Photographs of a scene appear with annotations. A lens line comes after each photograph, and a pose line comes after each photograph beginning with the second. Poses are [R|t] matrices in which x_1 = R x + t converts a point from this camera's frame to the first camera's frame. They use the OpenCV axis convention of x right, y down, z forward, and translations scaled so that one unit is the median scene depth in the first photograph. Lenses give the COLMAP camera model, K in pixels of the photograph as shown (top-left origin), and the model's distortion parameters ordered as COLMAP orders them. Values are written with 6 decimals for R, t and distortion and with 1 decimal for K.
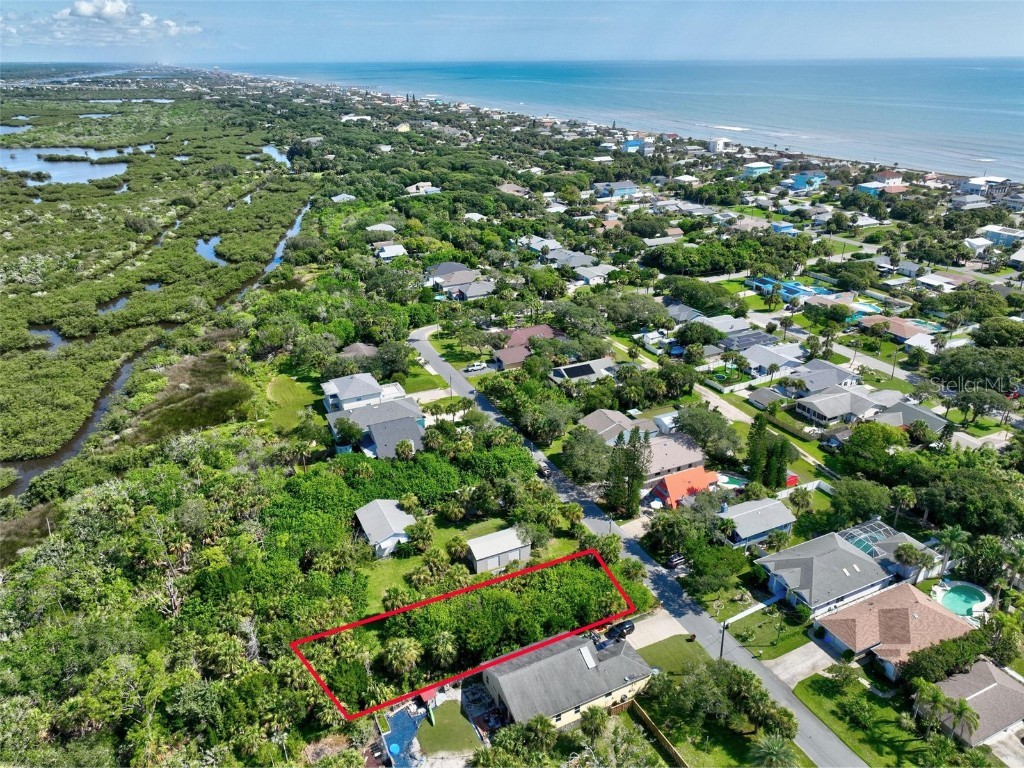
lens RADIAL K [[722.6, 0, 512.0], [0, 722.6, 384.0], [0, 0, 1]] dist [0.001988, 0.011997]
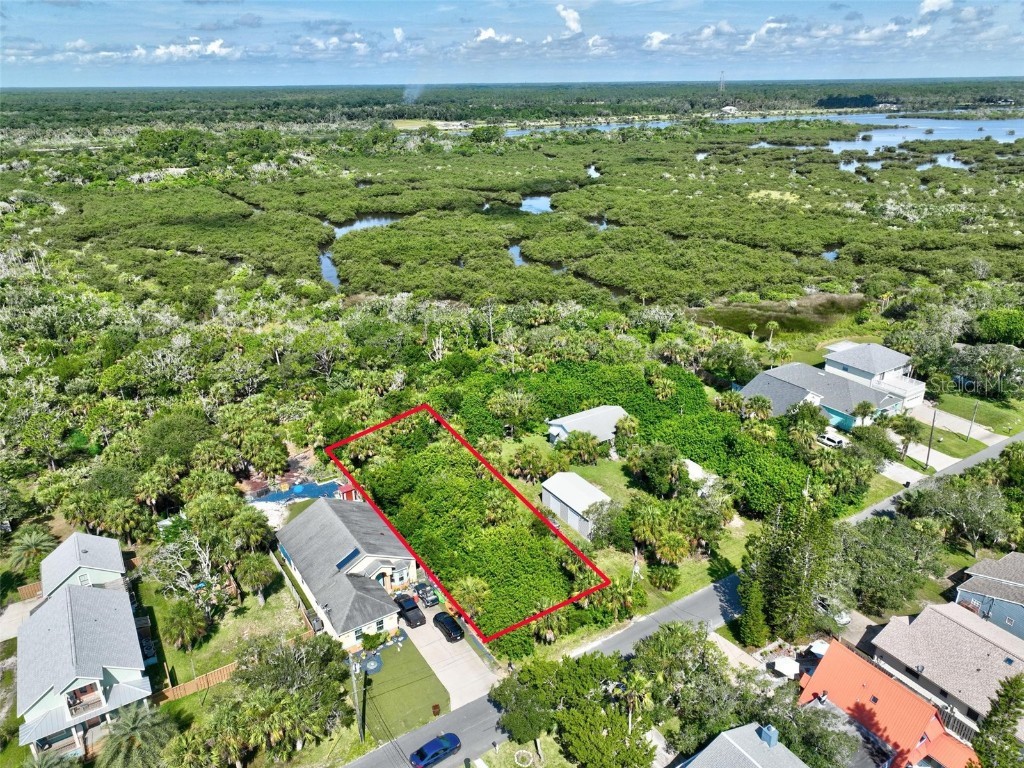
lens RADIAL K [[705.1, 0, 515.0], [0, 705.1, 421.8], [0, 0, 1]] dist [0.008522, 0.007928]
pose [[0.121232, 0.436475, -0.891511, 0.268582], [-0.403673, 0.842192, 0.357436, -0.035683], [0.906836, 0.316546, 0.278294, 0.323359]]
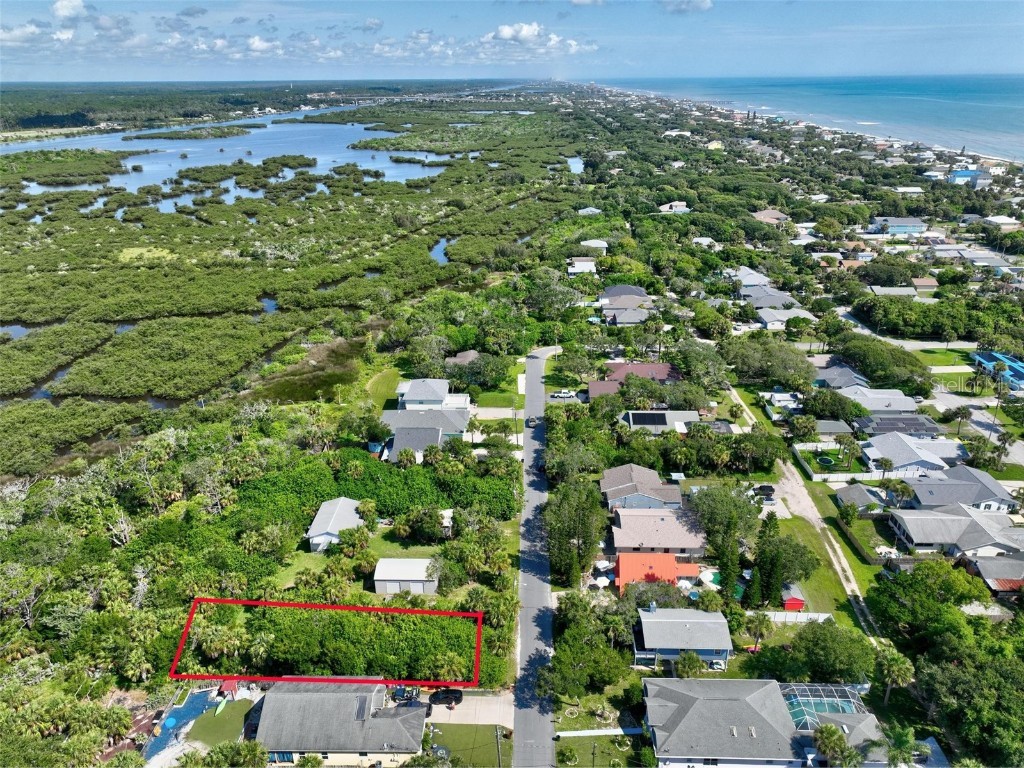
lens RADIAL K [[722.6, 0, 512.0], [0, 722.6, 384.0], [0, 0, 1]] dist [0.001988, 0.011997]
pose [[0.888579, 0.178806, -0.422440, 0.216103], [-0.186155, 0.982223, 0.024177, -0.034967], [0.419253, 0.057156, 0.906069, 0.072124]]
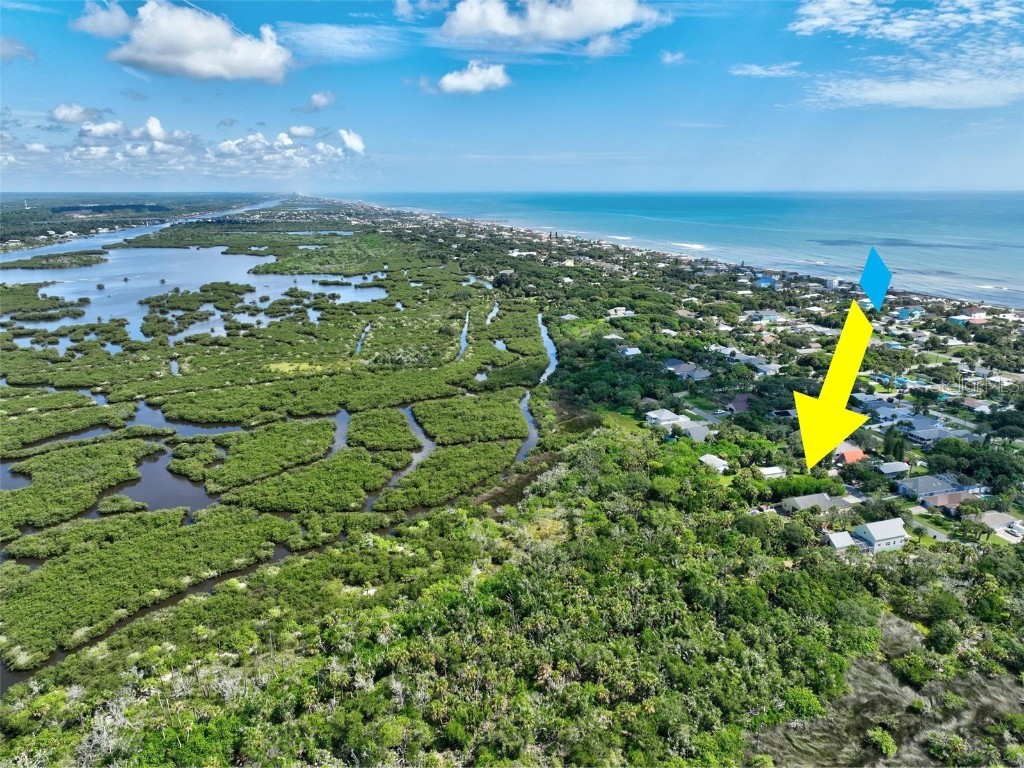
lens RADIAL K [[722.6, 0, 512.0], [0, 722.6, 384.0], [0, 0, 1]] dist [0.001988, 0.011997]
pose [[0.992028, 0.036878, -0.120504, -0.255478], [-0.055403, 0.986486, -0.154197, 0.157722], [0.113189, 0.159644, 0.980664, -0.617733]]
